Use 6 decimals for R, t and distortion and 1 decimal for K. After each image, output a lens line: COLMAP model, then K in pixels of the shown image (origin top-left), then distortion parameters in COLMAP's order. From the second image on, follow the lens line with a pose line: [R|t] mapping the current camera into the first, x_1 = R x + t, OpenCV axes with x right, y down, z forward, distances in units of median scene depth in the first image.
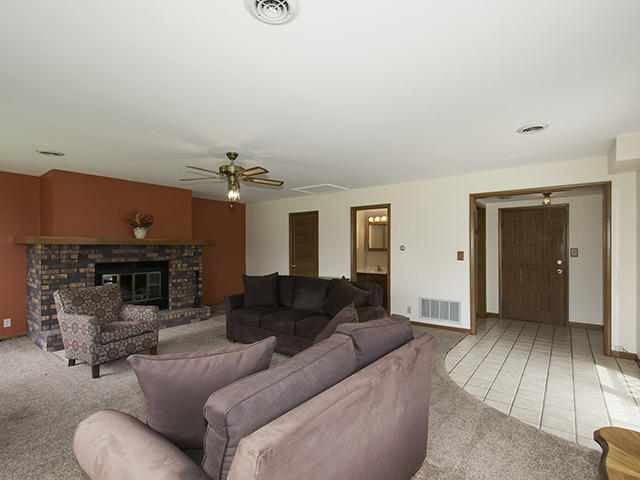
lens RADIAL K [[311.7, 0, 323.5], [0, 311.7, 242.9], [0, 0, 1]] dist [0.001422, 0.000478]
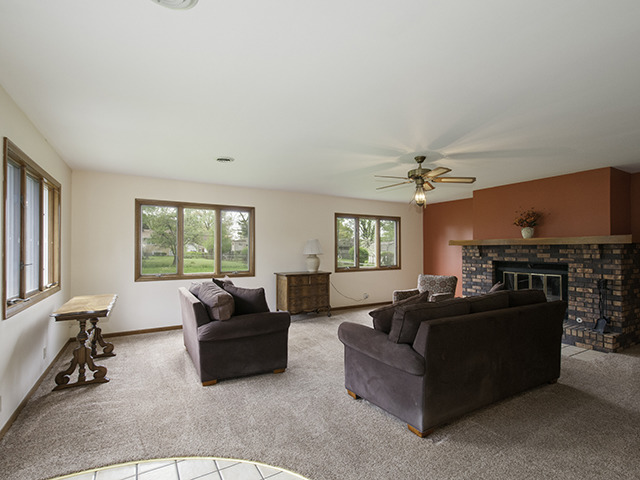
lens RADIAL K [[311.7, 0, 322.0], [0, 311.7, 245.1], [0, 0, 1]] dist [0.001422, 0.000478]
pose [[-0.368854, -0.010765, -0.929425, 0.566266], [0.012029, 0.999794, -0.016354, 0.015561], [0.929409, -0.017212, -0.368649, 0.766478]]
